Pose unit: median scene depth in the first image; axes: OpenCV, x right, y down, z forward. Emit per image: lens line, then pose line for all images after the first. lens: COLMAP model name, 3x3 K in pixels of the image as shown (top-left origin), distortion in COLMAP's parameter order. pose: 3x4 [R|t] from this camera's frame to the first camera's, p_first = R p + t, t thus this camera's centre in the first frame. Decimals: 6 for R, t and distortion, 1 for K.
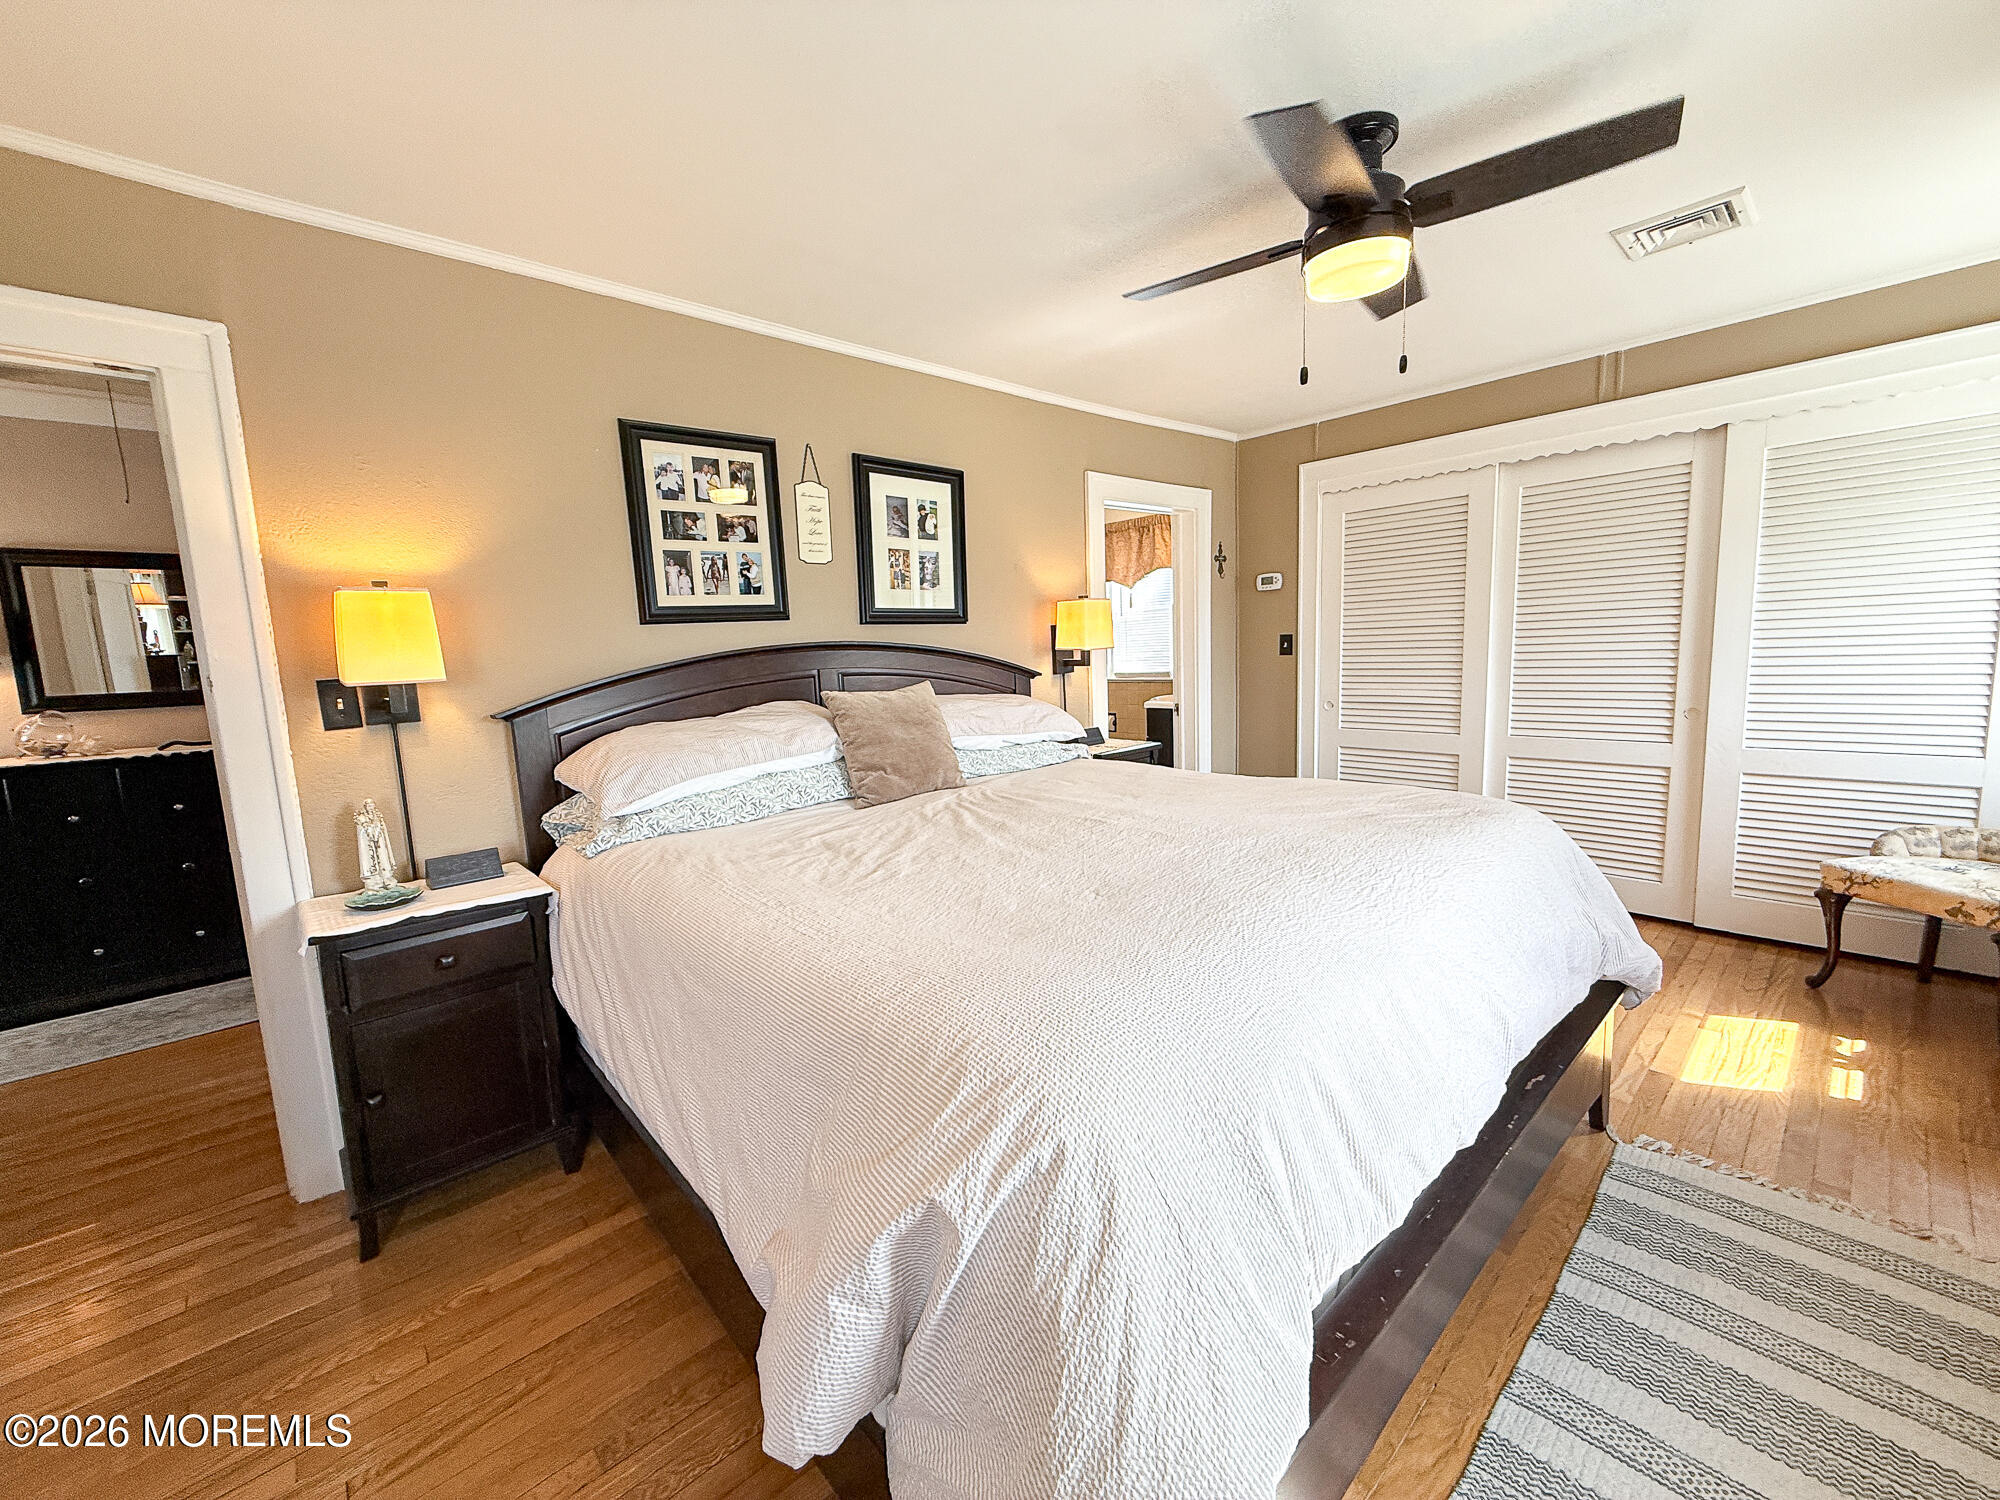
lens RADIAL K [[805.5, 0, 992.8], [0, 805.5, 747.8], [0, 0, 1]] dist [-0.000345, 0.000548]
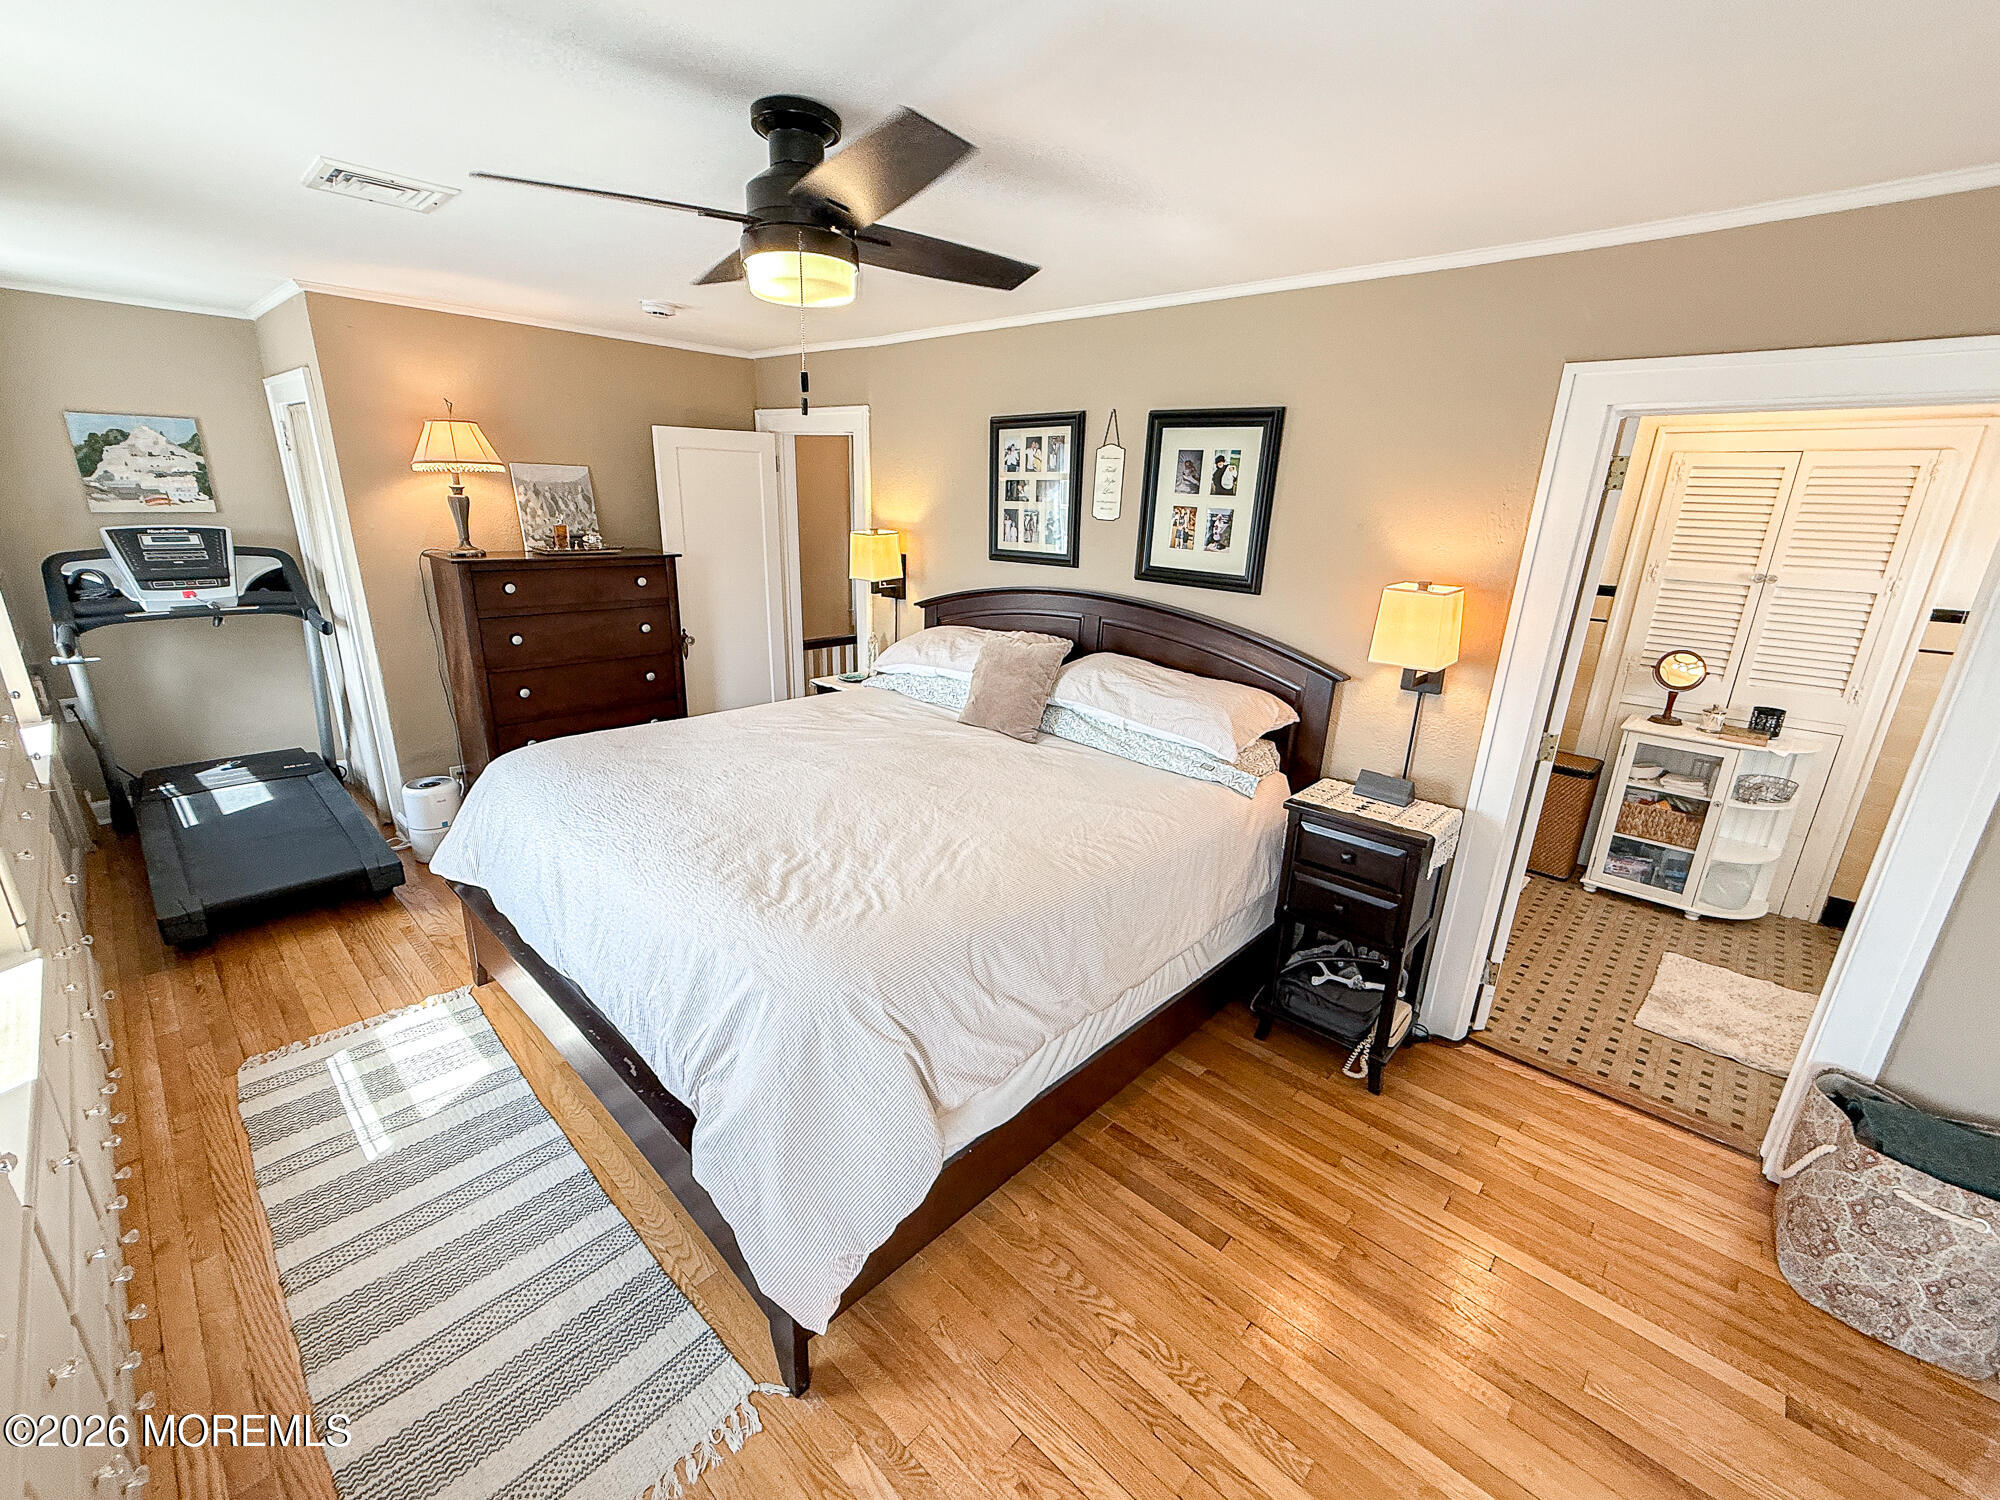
lens RADIAL K [[805.5, 0, 992.8], [0, 805.5, 747.8], [0, 0, 1]] dist [-0.000345, 0.000548]
pose [[0.085291, 0.346148, -0.934295, 1.046442], [-0.165020, 0.929669, 0.329369, -0.313675], [0.982595, 0.126085, 0.136414, 0.829066]]
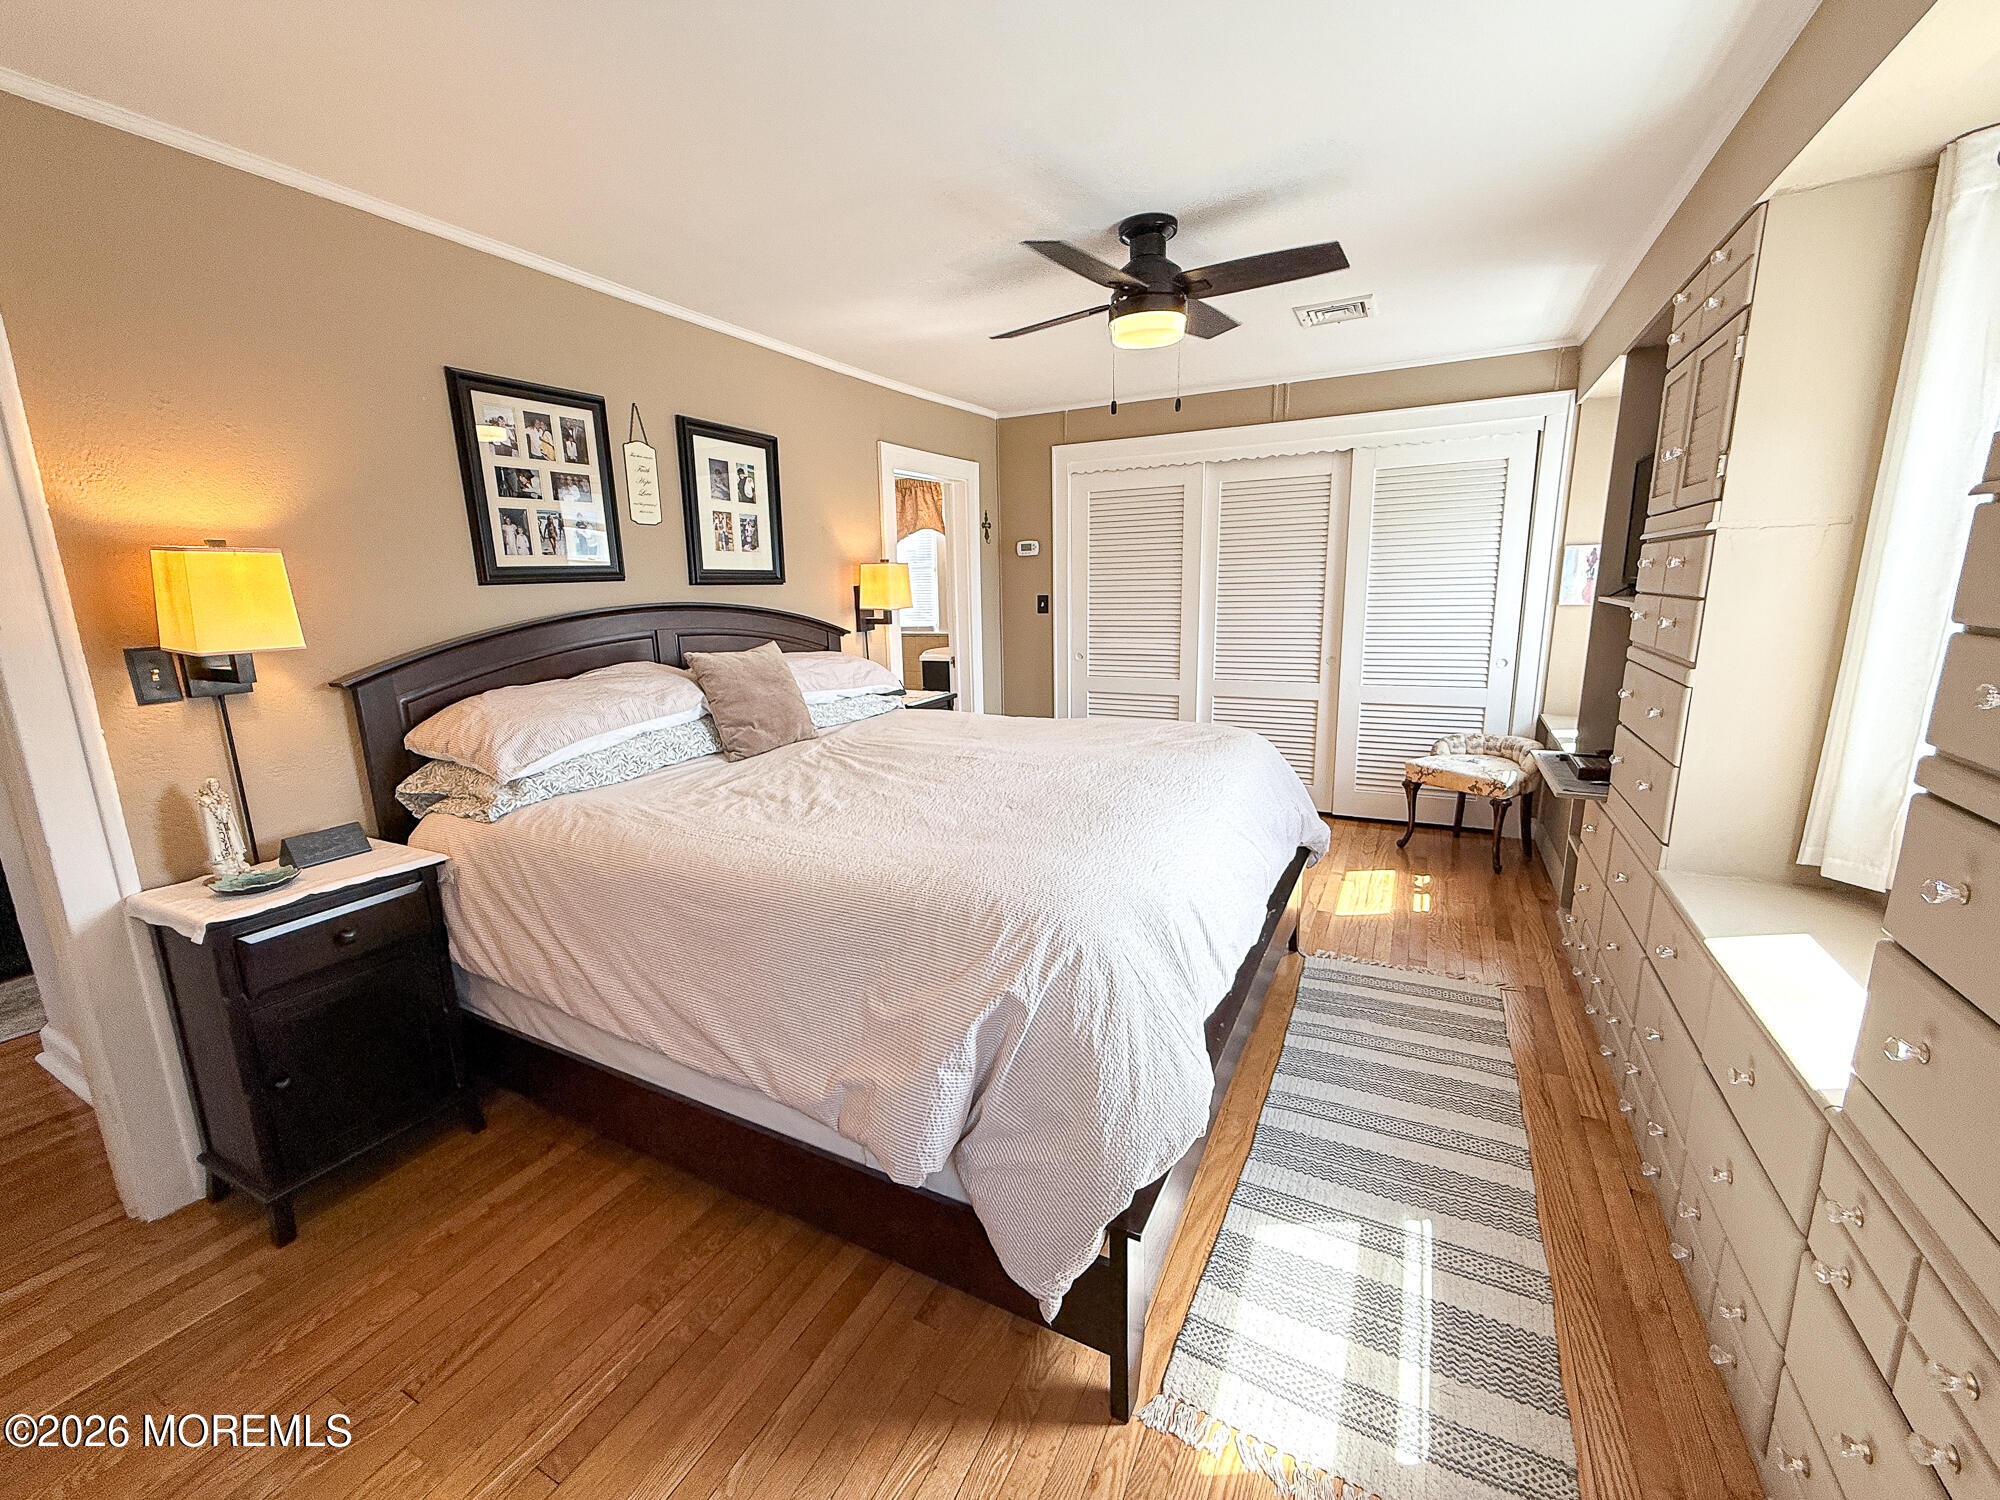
lens RADIAL K [[819.5, 0, 998.5], [0, 819.5, 748.9], [0, 0, 1]] dist [0.001389, 0.000308]
pose [[0.936081, -0.051251, 0.348030, -0.202266], [0.029403, 0.997267, 0.067775, -0.005474], [-0.350553, -0.053210, 0.935030, -0.147908]]
